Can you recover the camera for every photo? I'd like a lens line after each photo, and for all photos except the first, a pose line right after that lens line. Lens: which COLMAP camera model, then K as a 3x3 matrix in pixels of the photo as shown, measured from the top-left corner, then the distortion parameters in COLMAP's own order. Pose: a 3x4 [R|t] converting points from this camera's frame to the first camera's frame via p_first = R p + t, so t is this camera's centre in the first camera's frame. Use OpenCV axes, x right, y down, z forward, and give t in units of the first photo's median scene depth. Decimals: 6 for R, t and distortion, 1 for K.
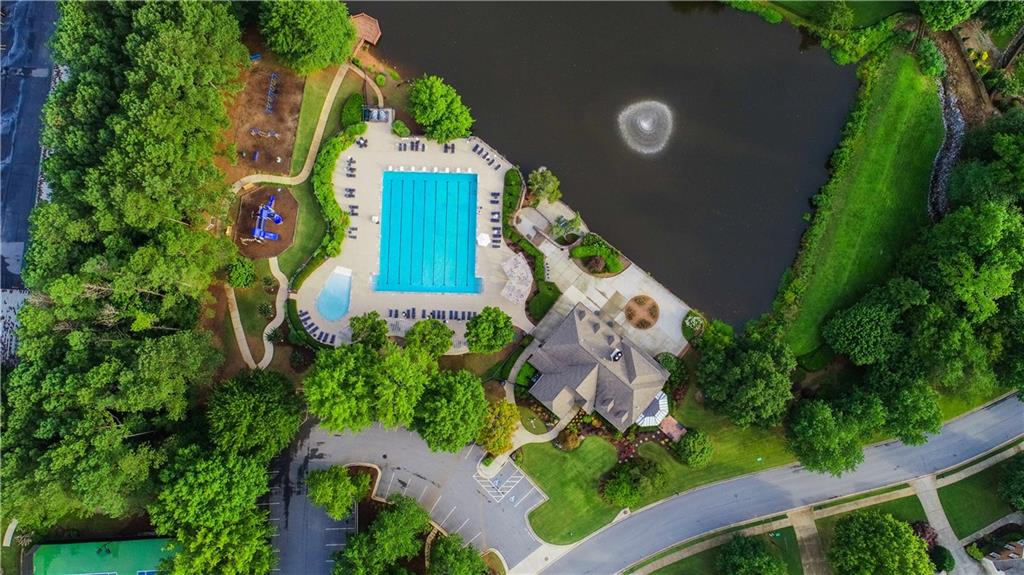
lens RADIAL K [[692.6, 0, 512.0], [0, 692.6, 287.5], [0, 0, 1]] dist [0.003650, -0.002454]
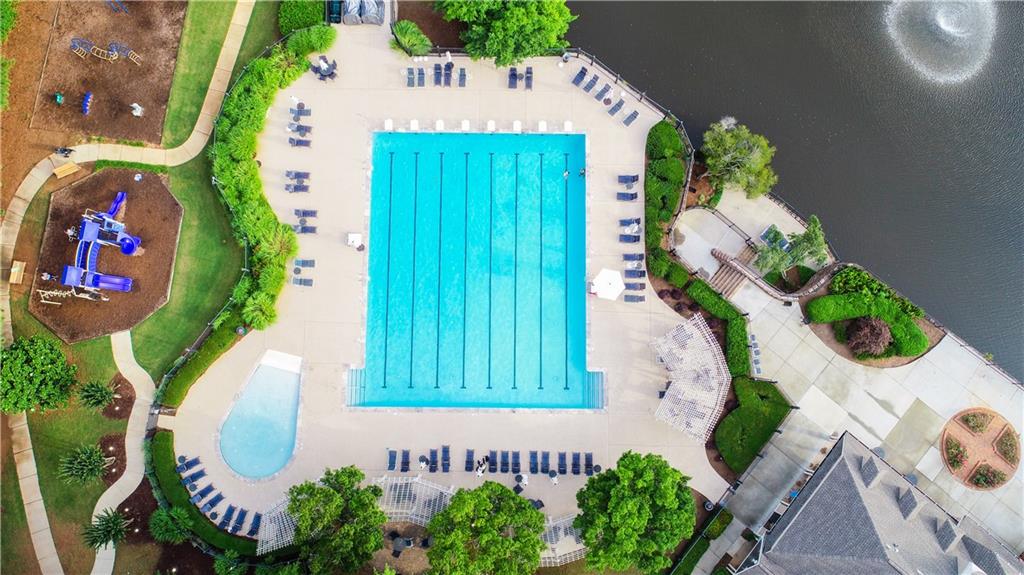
lens RADIAL K [[692.6, 0, 512.0], [0, 692.6, 287.5], [0, 0, 1]] dist [0.003650, -0.002454]
pose [[0.999742, -0.015052, -0.017014, -0.091455], [0.014545, 0.999457, -0.029563, -0.054439], [0.017449, 0.029308, 0.999418, 0.565481]]
